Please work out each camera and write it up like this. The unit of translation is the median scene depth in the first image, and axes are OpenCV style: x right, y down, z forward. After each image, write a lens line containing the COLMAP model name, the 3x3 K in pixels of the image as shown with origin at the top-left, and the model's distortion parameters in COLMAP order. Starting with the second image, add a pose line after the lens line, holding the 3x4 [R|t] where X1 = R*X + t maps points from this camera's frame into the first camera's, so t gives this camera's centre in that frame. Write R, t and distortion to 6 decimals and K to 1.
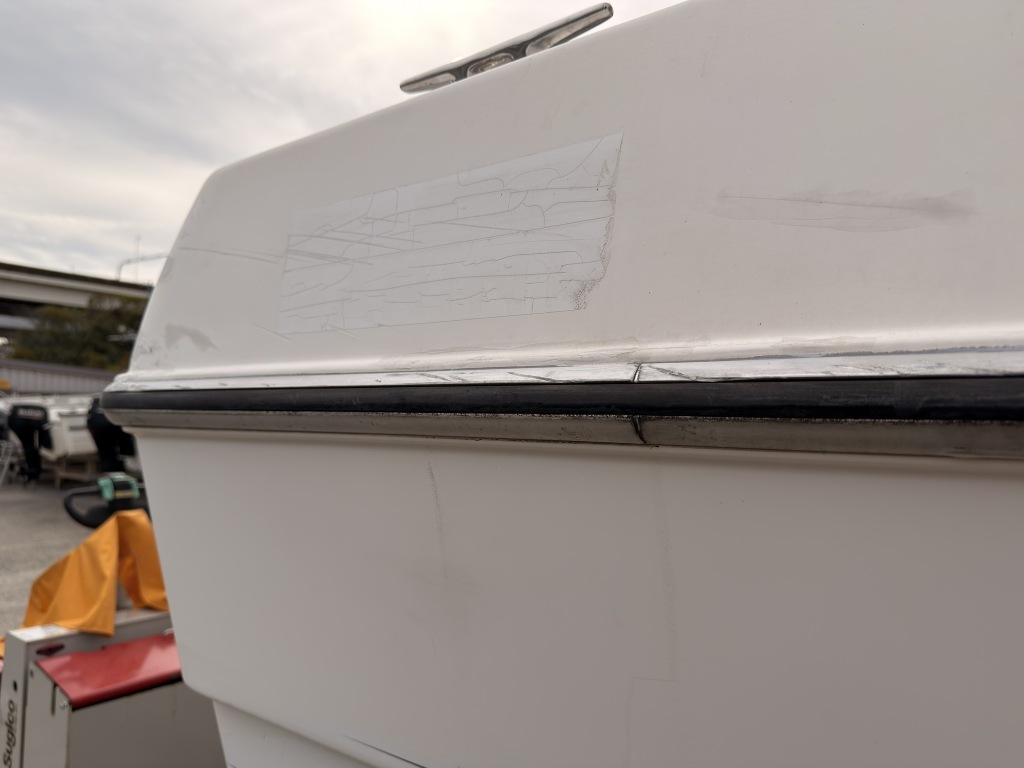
lens RADIAL K [[709.6, 0, 516.5], [0, 709.6, 390.7], [0, 0, 1]] dist [0.137180, -0.226231]
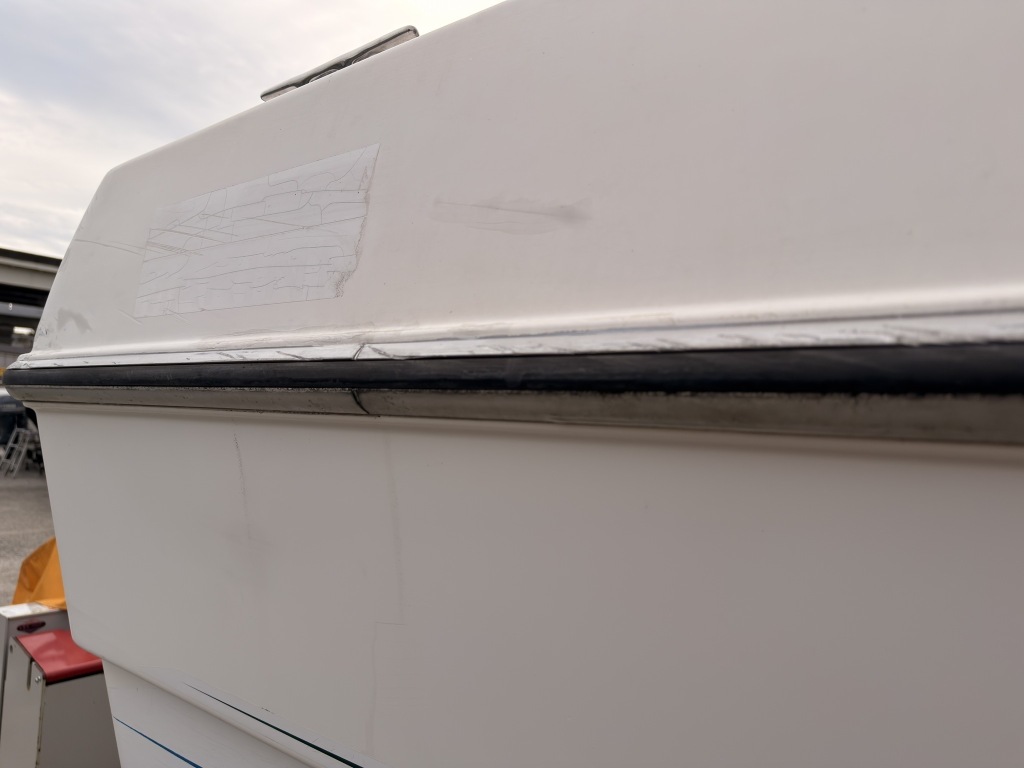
lens RADIAL K [[713.5, 0, 512.2], [0, 713.5, 379.4], [0, 0, 1]] dist [0.132362, -0.209390]
pose [[0.999169, 0.021023, -0.034917, 0.381086], [-0.021552, 0.999658, -0.014840, 0.025961], [0.034593, 0.015580, 0.999280, -0.124365]]
